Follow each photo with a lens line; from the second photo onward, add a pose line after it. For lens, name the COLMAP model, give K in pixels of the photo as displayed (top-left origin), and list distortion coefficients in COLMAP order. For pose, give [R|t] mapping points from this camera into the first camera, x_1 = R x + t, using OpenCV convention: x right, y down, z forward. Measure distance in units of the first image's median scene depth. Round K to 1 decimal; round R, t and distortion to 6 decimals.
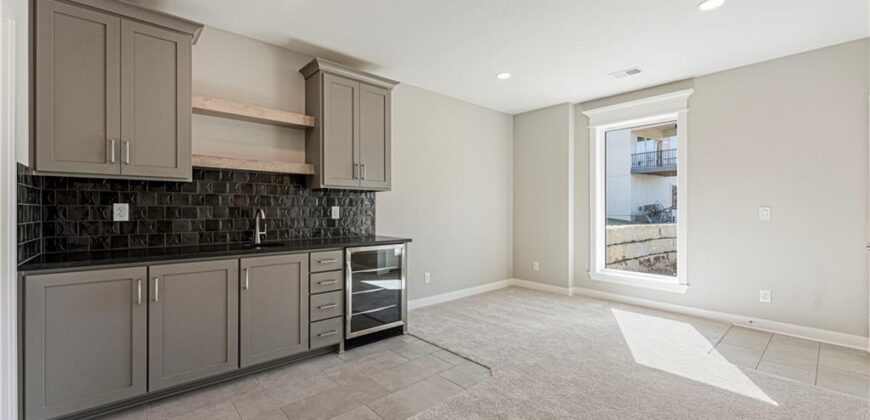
lens RADIAL K [[354.0, 0, 429.8], [0, 354.0, 209.2], [0, 0, 1]] dist [0.002275, -0.000199]
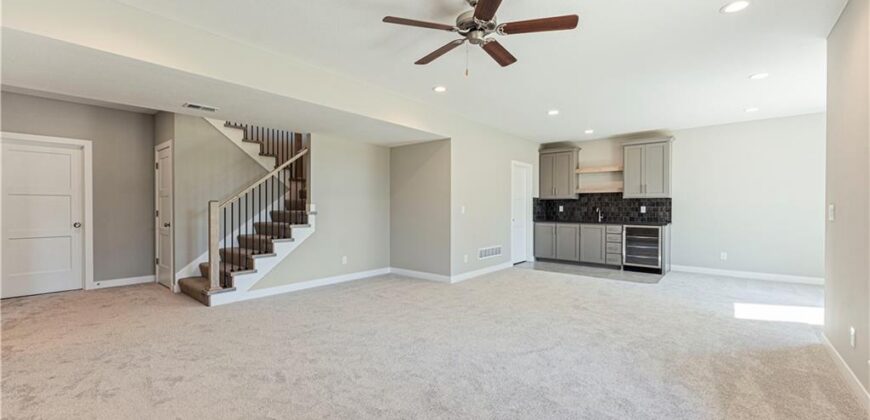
lens RADIAL K [[354.0, 0, 425.6], [0, 354.0, 209.8], [0, 0, 1]] dist [0.002275, -0.000199]
pose [[0.130419, 0.002616, -0.991455, 1.862485], [-0.003675, 0.999991, 0.002155, 0.012992], [0.991452, 0.003363, 0.130428, -0.561169]]
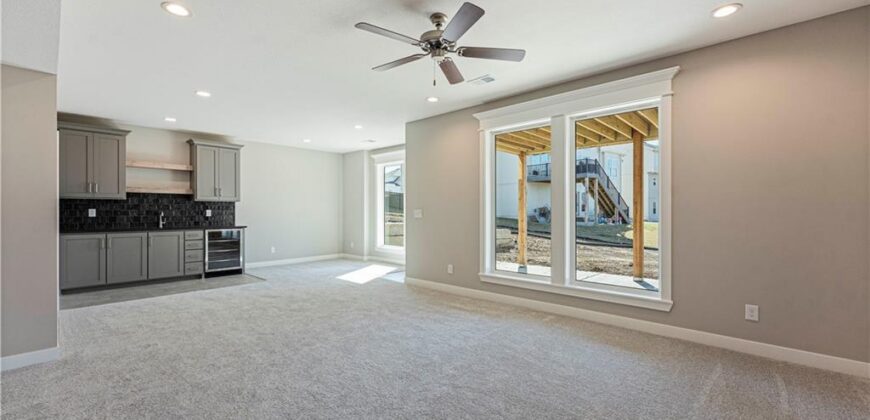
lens RADIAL K [[354.0, 0, 435.3], [0, 354.0, 211.3], [0, 0, 1]] dist [0.002275, -0.000199]
pose [[0.994571, -0.002886, 0.104023, 0.923907], [0.002933, 0.999996, -0.000291, 0.004312], [-0.104022, 0.000595, 0.994575, -1.273134]]
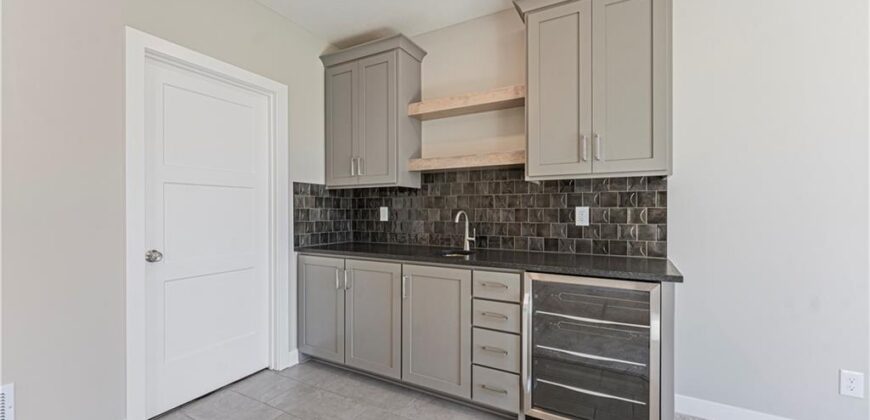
lens RADIAL K [[354.0, 0, 433.1], [0, 354.0, 212.1], [0, 0, 1]] dist [0.002275, -0.000199]
pose [[0.335110, 0.000943, -0.942178, 0.313673], [0.001747, 0.999997, 0.001622, 0.000089], [0.942177, -0.002190, 0.335108, 0.630157]]
